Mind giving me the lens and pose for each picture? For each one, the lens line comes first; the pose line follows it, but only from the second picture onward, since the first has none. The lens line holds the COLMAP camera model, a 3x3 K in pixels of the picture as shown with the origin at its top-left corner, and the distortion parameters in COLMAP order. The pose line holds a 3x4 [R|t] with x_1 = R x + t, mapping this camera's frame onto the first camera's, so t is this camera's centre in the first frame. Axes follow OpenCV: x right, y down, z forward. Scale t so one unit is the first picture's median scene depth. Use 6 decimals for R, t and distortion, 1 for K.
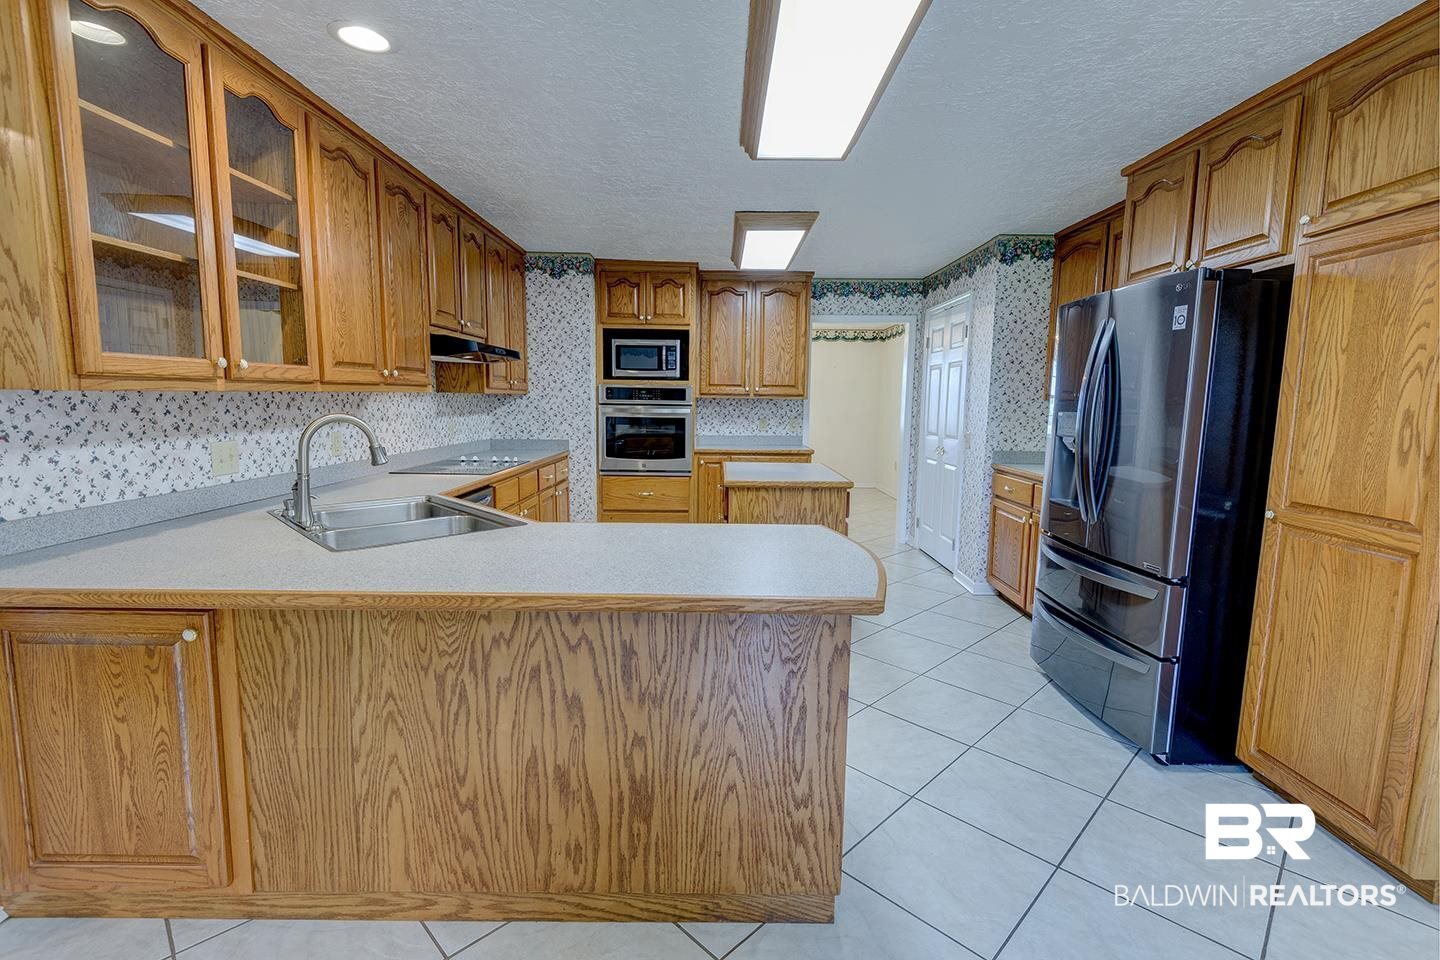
lens RADIAL K [[645.6, 0, 724.4], [0, 645.6, 478.0], [0, 0, 1]] dist [0.040655, -0.028269]
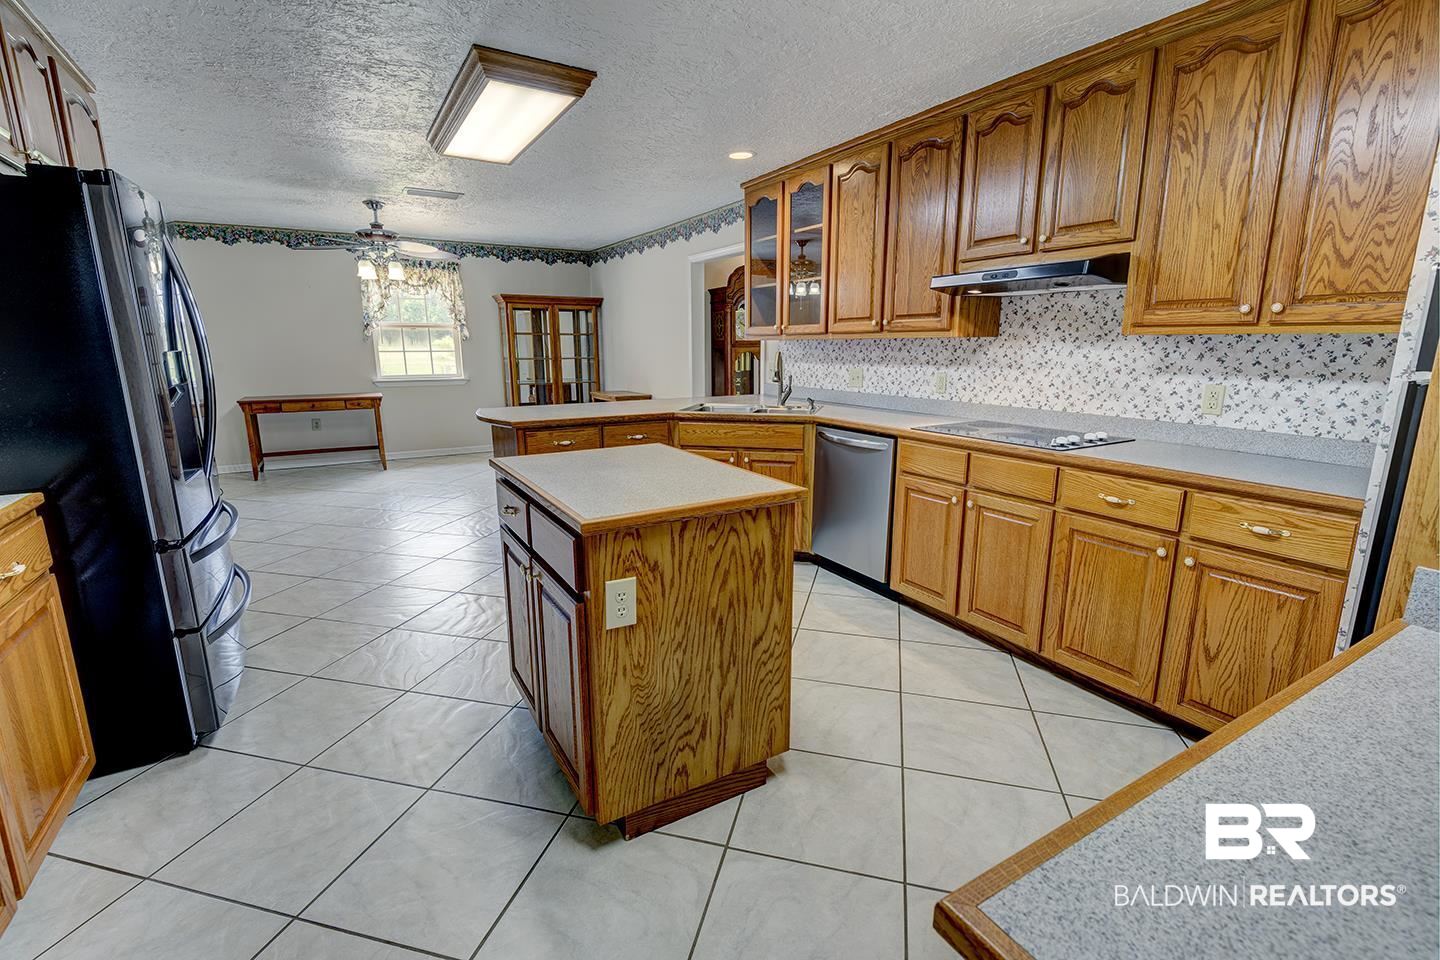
lens RADIAL K [[645.6, 0, 724.4], [0, 645.6, 478.0], [0, 0, 1]] dist [0.040655, -0.028269]
pose [[-0.859469, 0.091556, -0.502922, 0.330627], [-0.074750, 0.950745, 0.300825, -0.197501], [0.505693, 0.296143, -0.810293, 1.673360]]
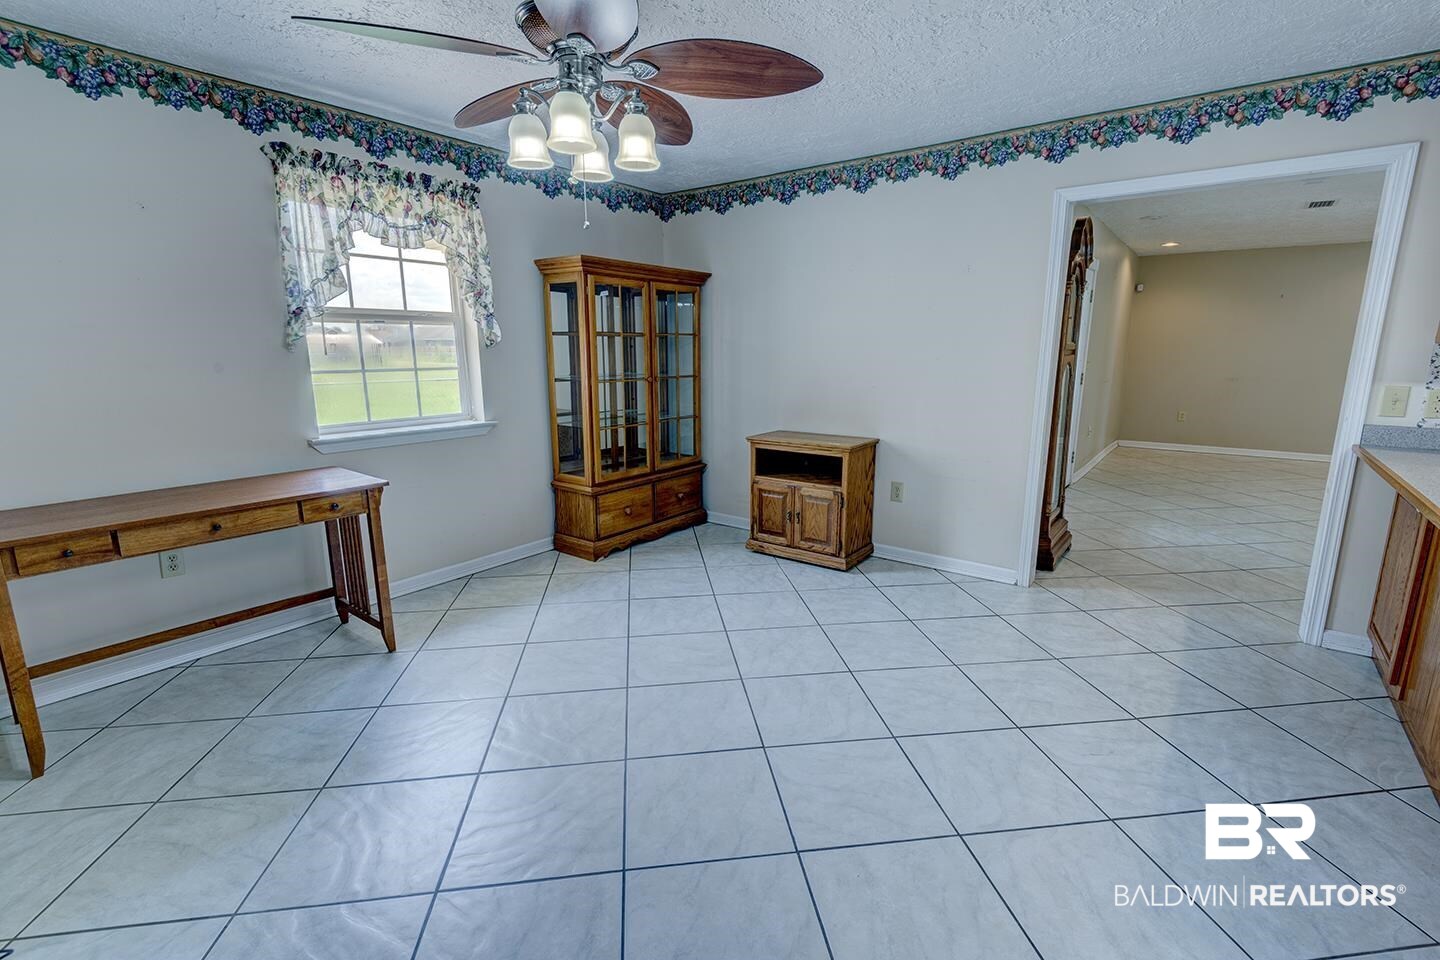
lens RADIAL K [[645.6, 0, 724.4], [0, 645.6, 478.0], [0, 0, 1]] dist [0.040655, -0.028269]
pose [[-0.606282, 0.146738, -0.781595, 0.594370], [-0.104496, 0.959608, 0.261215, -0.022895], [0.788355, 0.240043, -0.566459, 0.260280]]
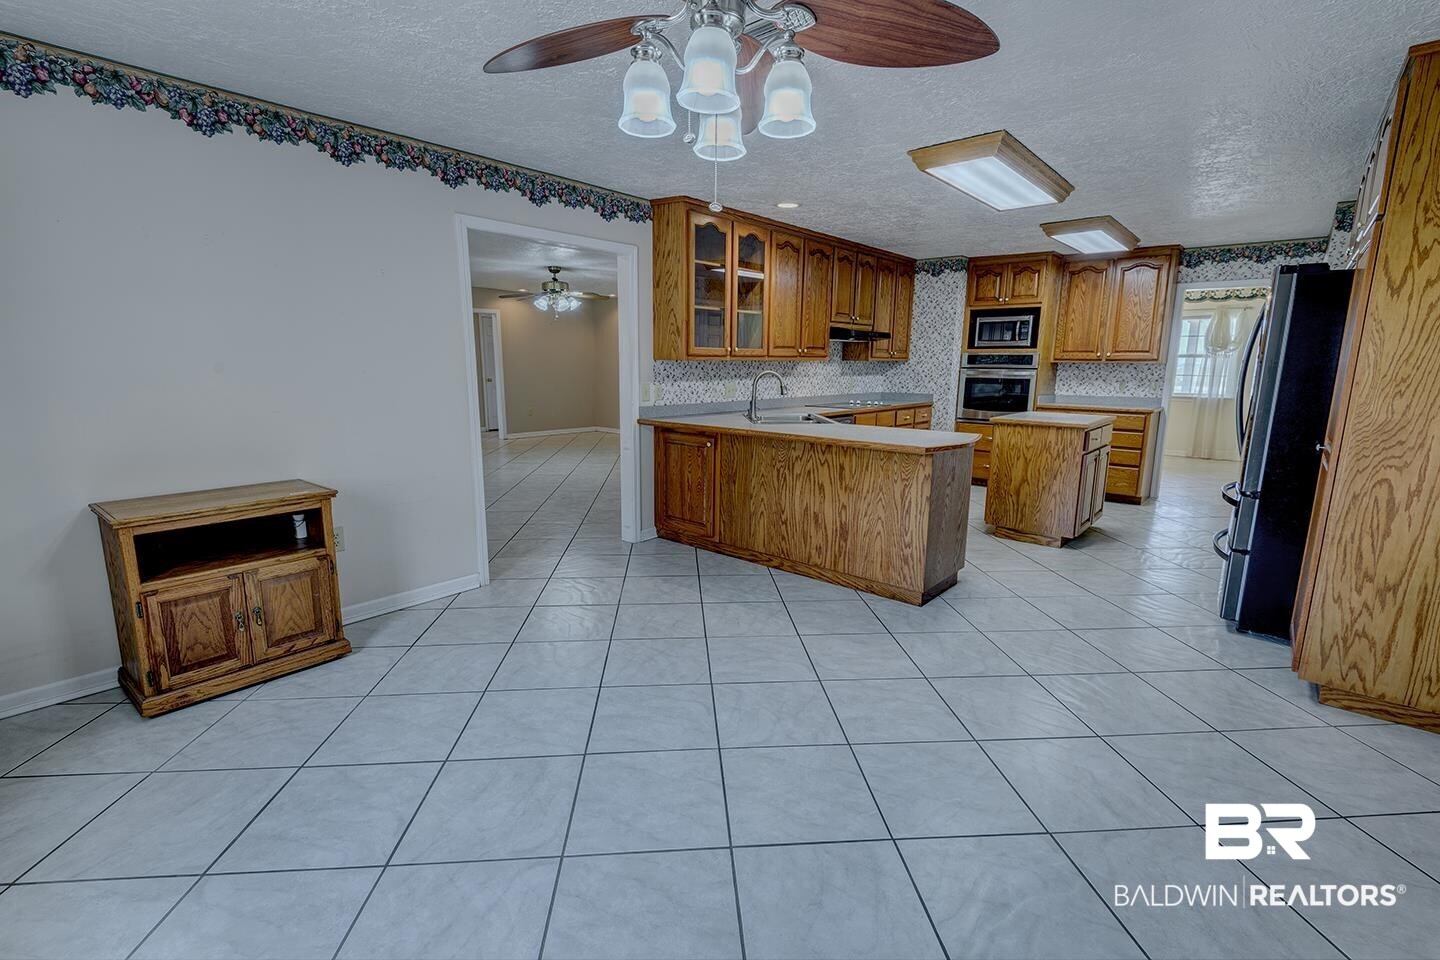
lens RADIAL K [[645.6, 0, 724.4], [0, 645.6, 478.0], [0, 0, 1]] dist [0.040655, -0.028269]
pose [[0.757340, 0.110707, -0.643569, 0.506183], [-0.079472, 0.993825, 0.077437, 0.072409], [0.648167, -0.007500, 0.761461, -0.526261]]
